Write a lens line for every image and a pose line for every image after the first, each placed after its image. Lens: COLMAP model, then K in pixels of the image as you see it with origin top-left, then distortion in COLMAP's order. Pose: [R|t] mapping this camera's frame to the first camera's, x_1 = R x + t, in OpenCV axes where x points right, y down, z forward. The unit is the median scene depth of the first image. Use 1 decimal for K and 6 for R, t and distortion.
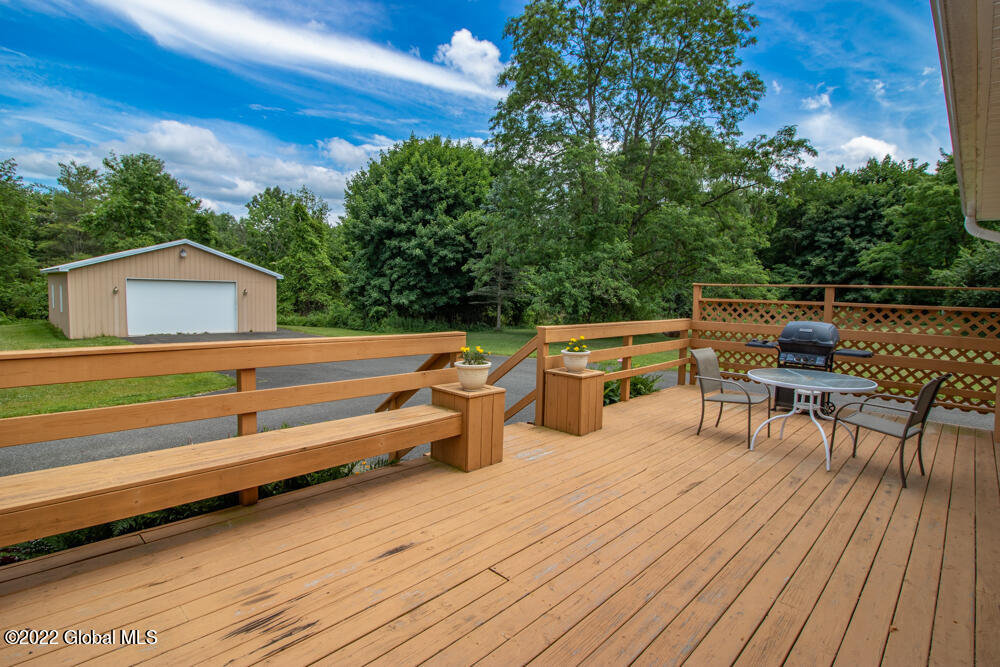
lens RADIAL K [[499.1, 0, 505.6], [0, 499.1, 329.9], [0, 0, 1]] dist [-0.005532, -0.003865]
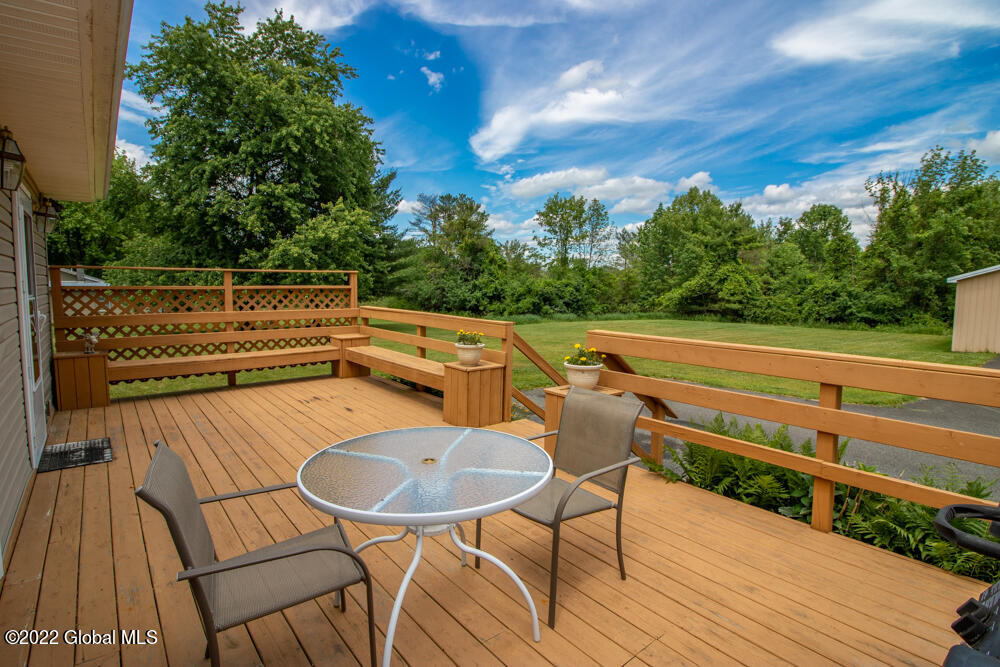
lens RADIAL K [[499.1, 0, 502.2], [0, 499.1, 329.3], [0, 0, 1]] dist [-0.005532, -0.003865]
pose [[-0.129623, 0.058679, -0.989826, 0.194446], [-0.091509, 0.993279, 0.070867, -0.011277], [0.987332, 0.099764, -0.123382, 0.206331]]
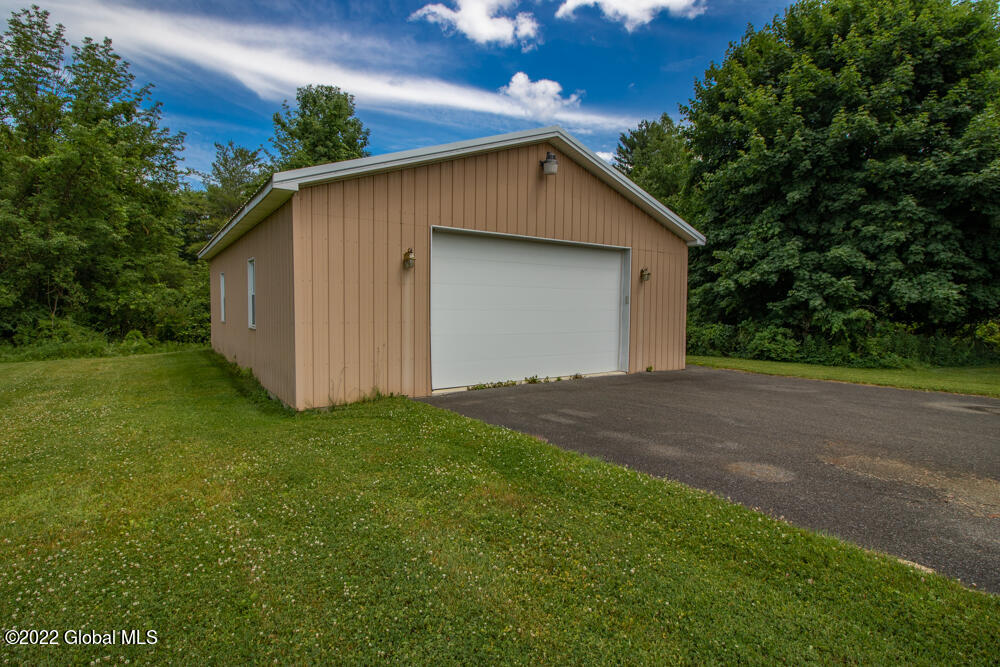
lens RADIAL K [[499.1, 0, 489.8], [0, 499.1, 336.3], [0, 0, 1]] dist [-0.005532, -0.003865]
pose [[0.979659, -0.009606, -0.200439, -0.620638], [0.005235, 0.999737, -0.022323, -0.019018], [0.200601, 0.020819, 0.979452, 0.637271]]
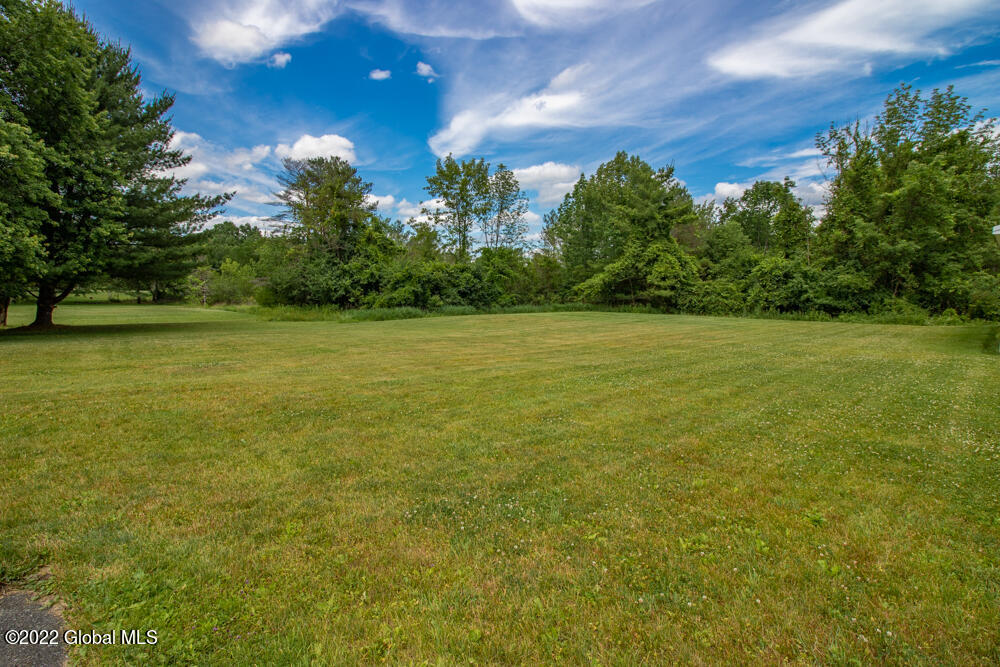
lens RADIAL K [[486.6, 0, 510.9], [0, 486.6, 318.0], [0, 0, 1]] dist [-0.017579, -0.002441]
pose [[-0.033412, 0.043992, -0.998473, -0.295701], [-0.081742, 0.995564, 0.046599, -0.000737], [0.996093, 0.083174, -0.029668, 0.409217]]
